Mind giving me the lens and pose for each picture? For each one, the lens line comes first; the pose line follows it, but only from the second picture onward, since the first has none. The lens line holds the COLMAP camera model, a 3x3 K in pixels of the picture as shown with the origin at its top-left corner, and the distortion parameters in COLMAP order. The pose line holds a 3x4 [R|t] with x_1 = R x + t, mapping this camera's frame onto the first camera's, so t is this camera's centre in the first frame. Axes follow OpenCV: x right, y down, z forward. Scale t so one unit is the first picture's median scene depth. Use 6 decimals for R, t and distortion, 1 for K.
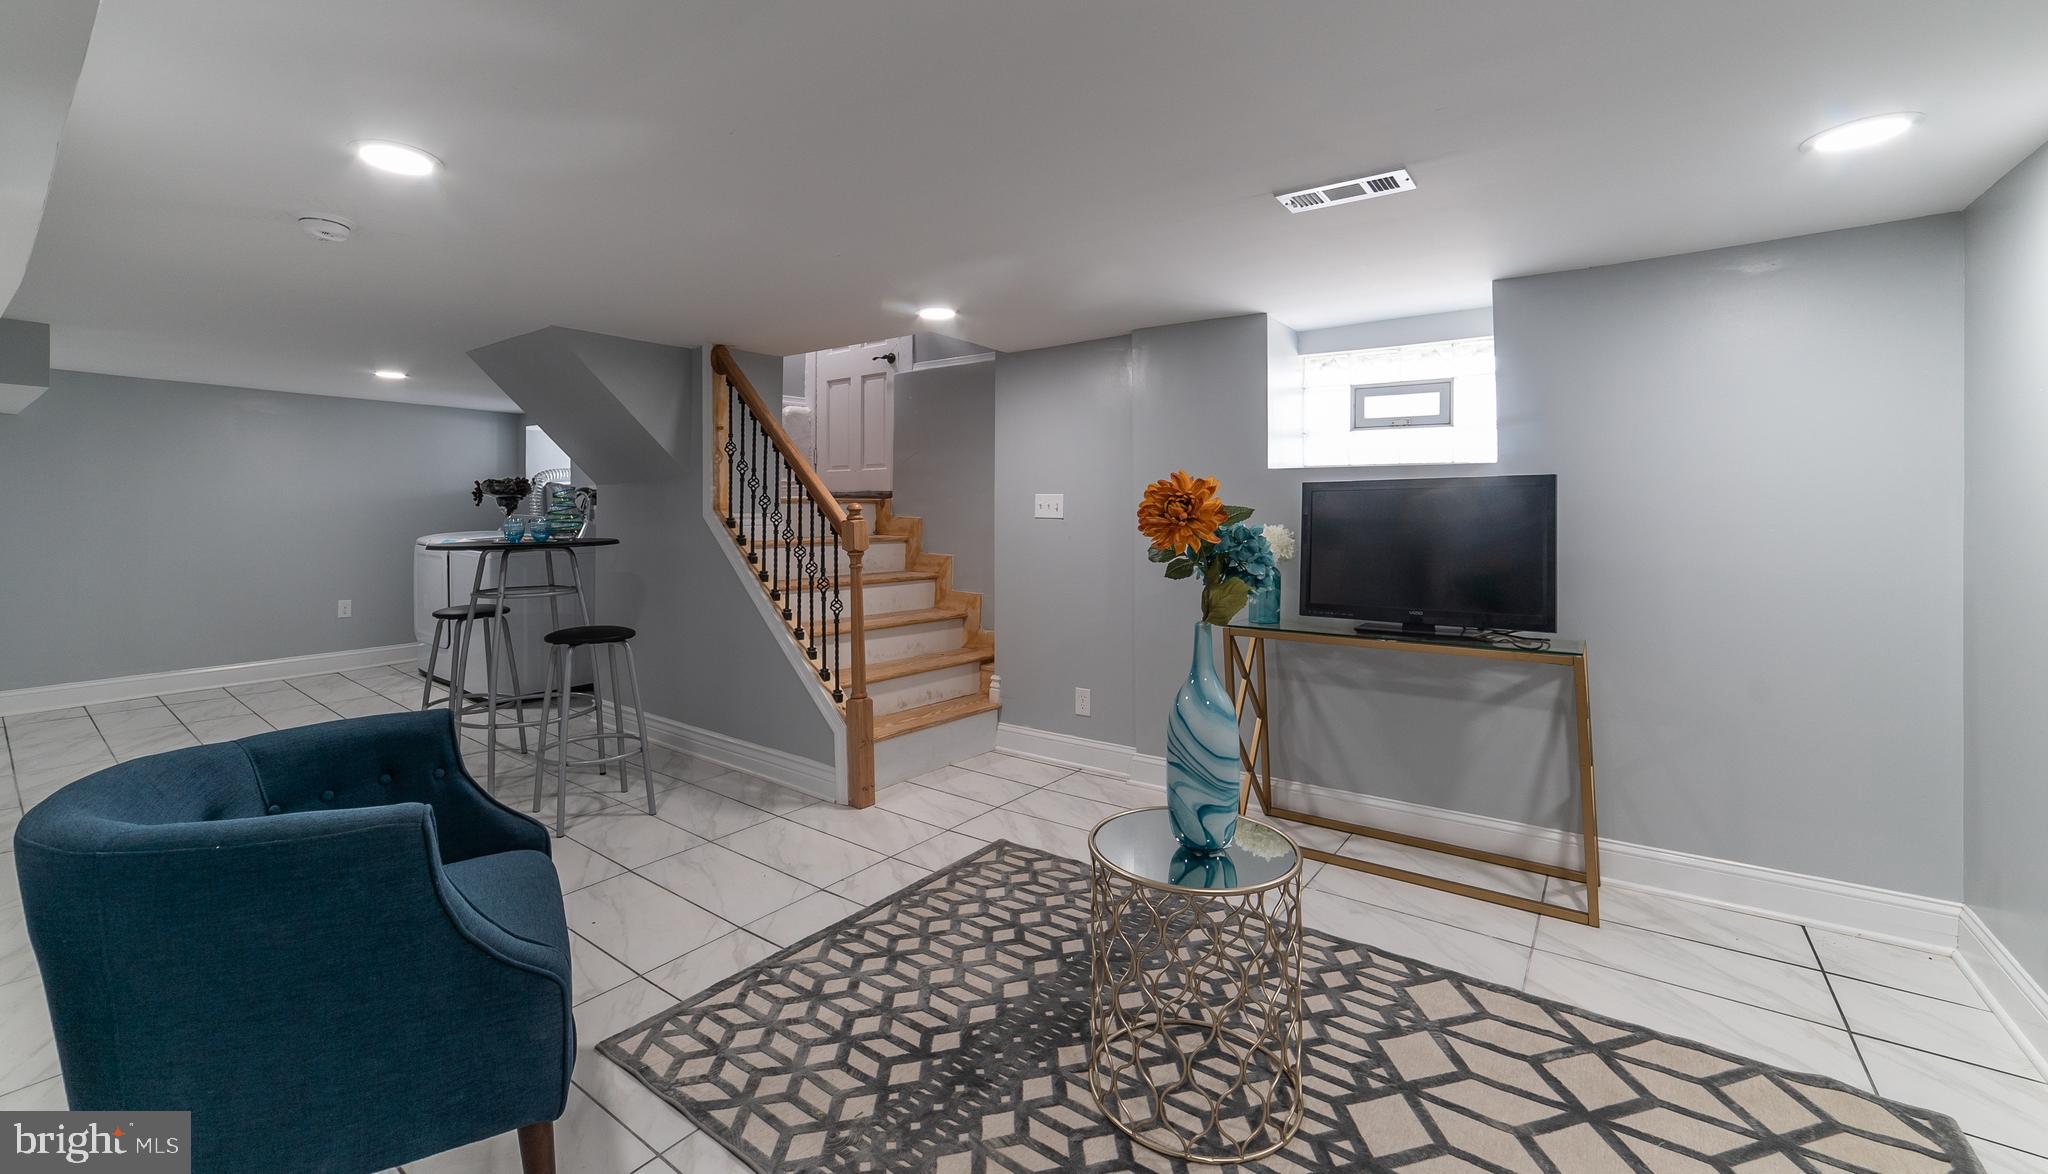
lens RADIAL K [[829.8, 0, 979.4], [0, 829.8, 521.4], [0, 0, 1]] dist [-0.018501, 0.001243]
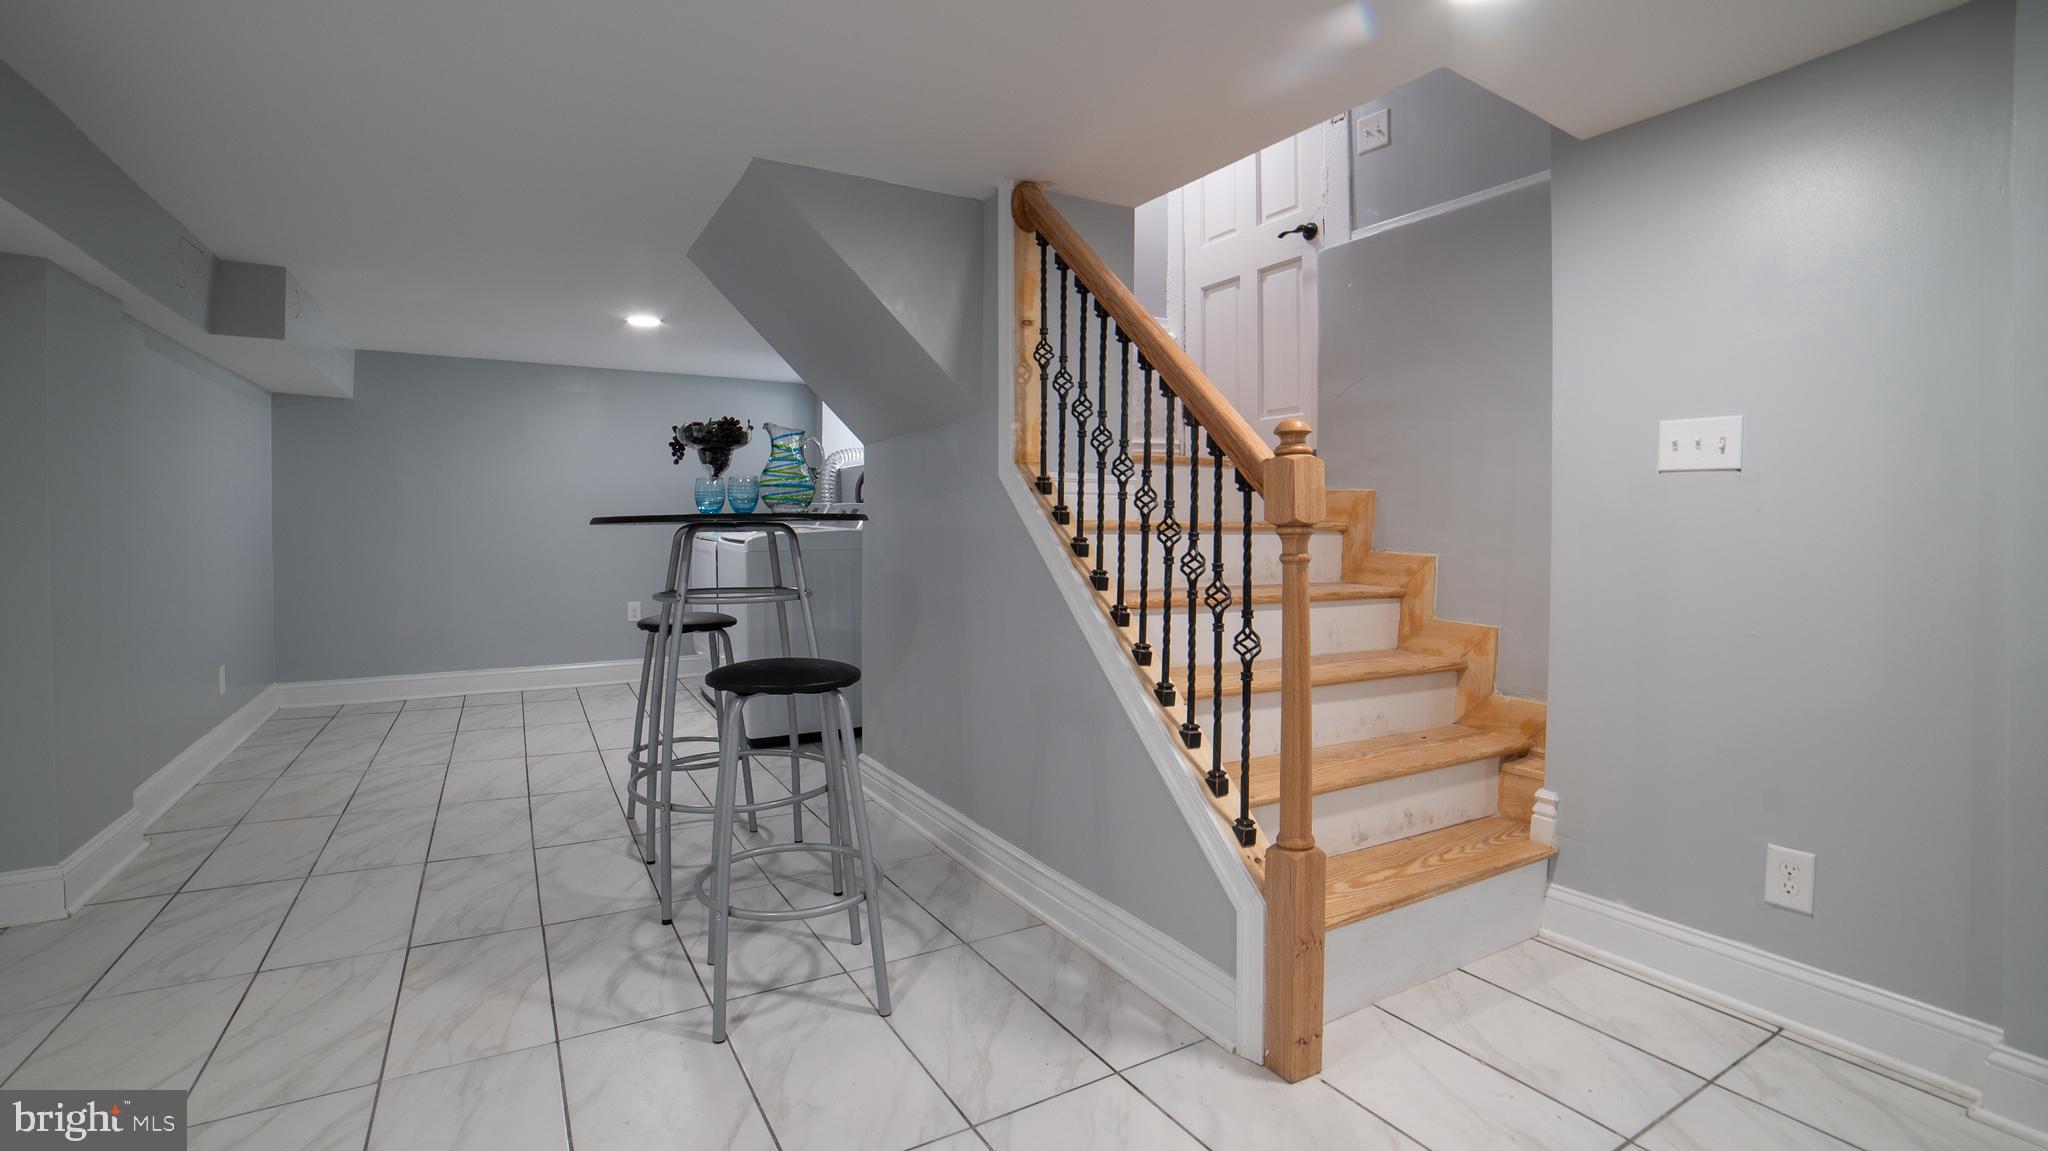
lens RADIAL K [[899.4, 0, 937.3], [0, 899.4, 558.1], [0, 0, 1]] dist [-0.065792, 0.000889]
pose [[0.902618, 0.013502, -0.430230, -0.106534], [-0.002809, 0.999671, 0.025480, 0.038221], [0.430433, -0.021790, 0.902359, 0.437621]]
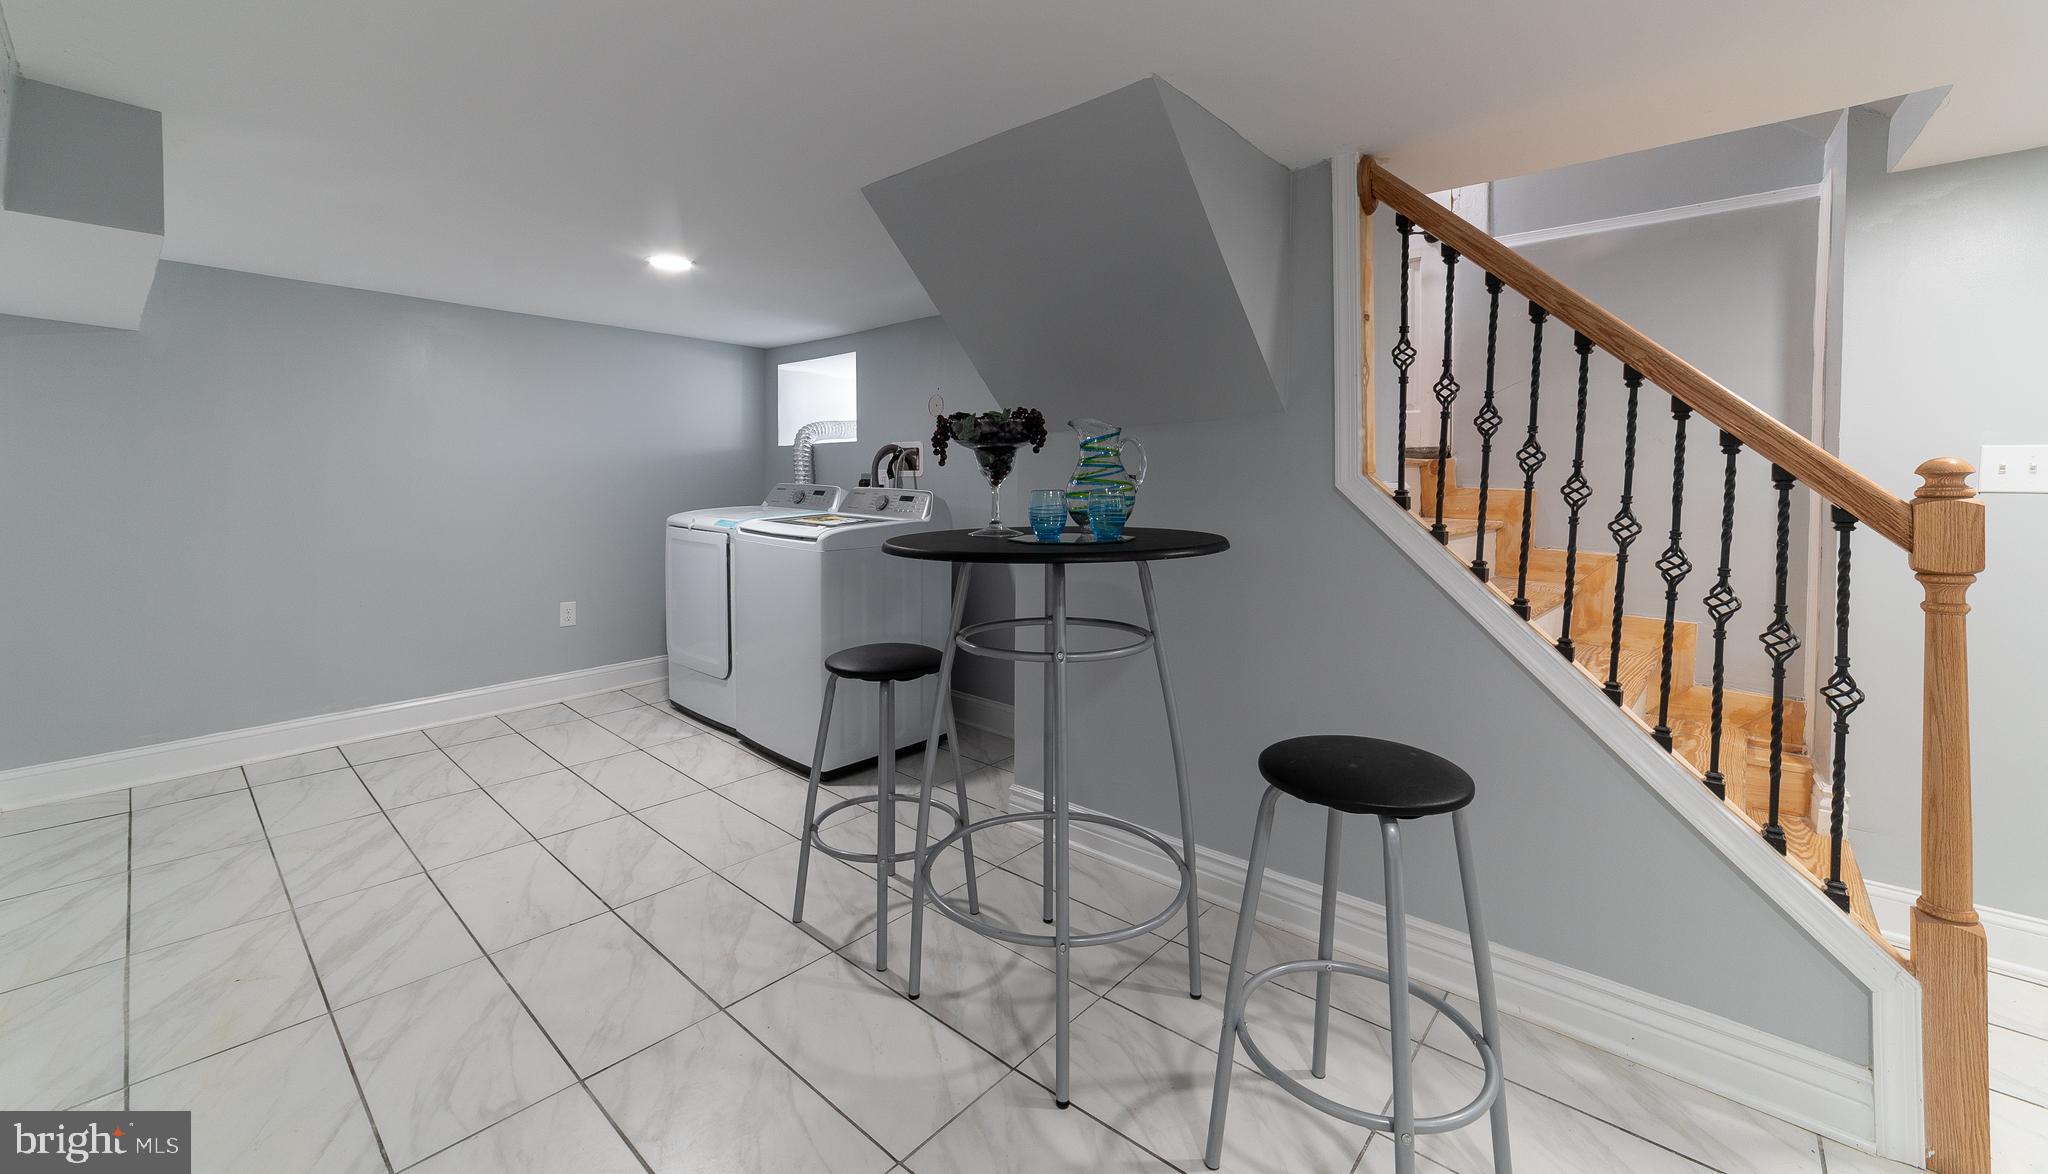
lens RADIAL K [[829.8, 0, 974.1], [0, 829.8, 515.2], [0, 0, 1]] dist [-0.018501, 0.001243]
pose [[0.995321, 0.002520, -0.096592, -0.546656], [0.000740, 0.999432, 0.033699, -0.006520], [0.096622, -0.033612, 0.994753, 0.496095]]
